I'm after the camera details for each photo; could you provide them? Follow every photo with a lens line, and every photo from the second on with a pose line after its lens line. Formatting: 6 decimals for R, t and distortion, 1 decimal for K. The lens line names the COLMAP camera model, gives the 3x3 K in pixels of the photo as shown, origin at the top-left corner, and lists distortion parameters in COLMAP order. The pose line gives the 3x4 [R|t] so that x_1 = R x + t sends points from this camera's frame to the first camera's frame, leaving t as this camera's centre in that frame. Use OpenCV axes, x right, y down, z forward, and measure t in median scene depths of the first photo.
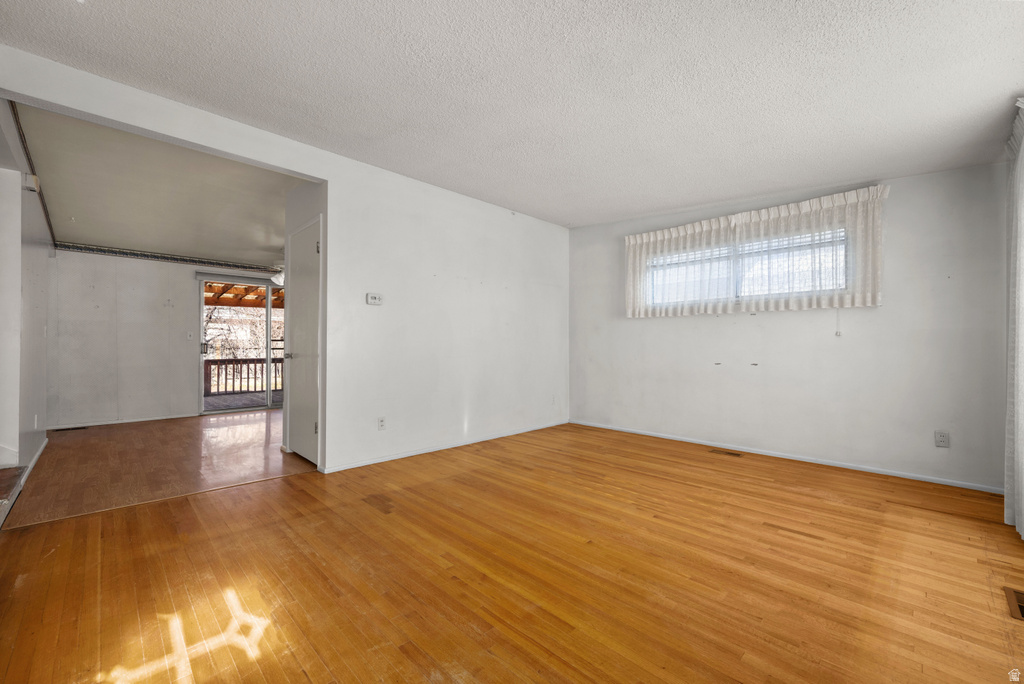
lens RADIAL K [[411.6, 0, 512.8], [0, 411.6, 343.9], [0, 0, 1]] dist [-0.001218, -0.000295]
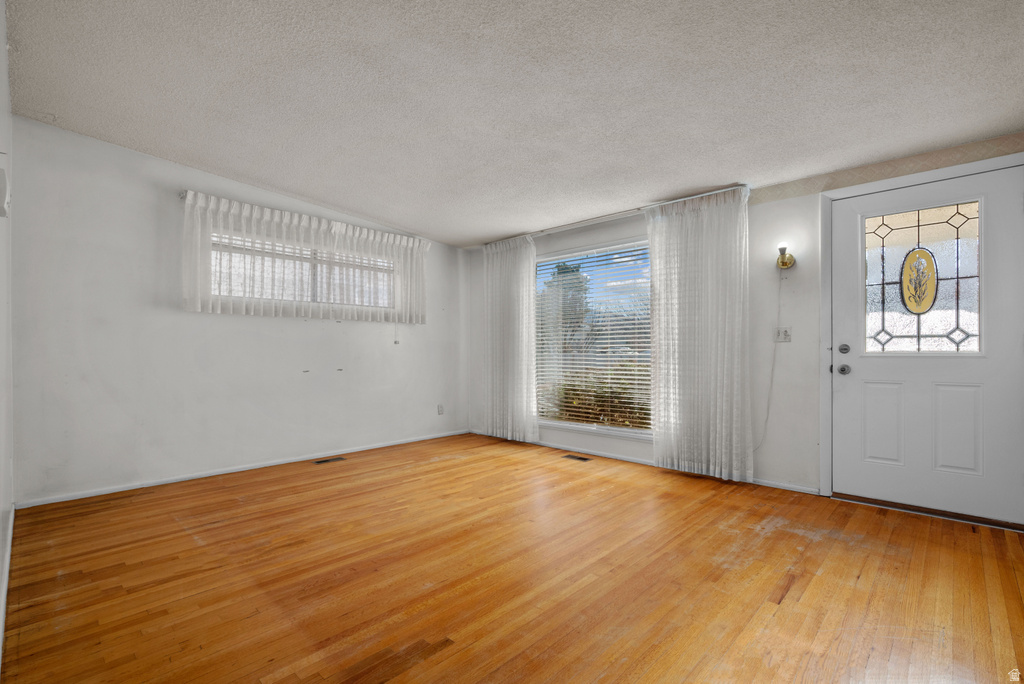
lens RADIAL K [[470.7, 0, 507.9], [0, 470.7, 353.9], [0, 0, 1]] dist [0.001744, -0.000697]
pose [[-0.024371, -0.006508, 0.999682, -0.779844], [-0.001367, 0.999978, 0.006477, 0.001318], [-0.999702, -0.001209, -0.024379, 0.754293]]
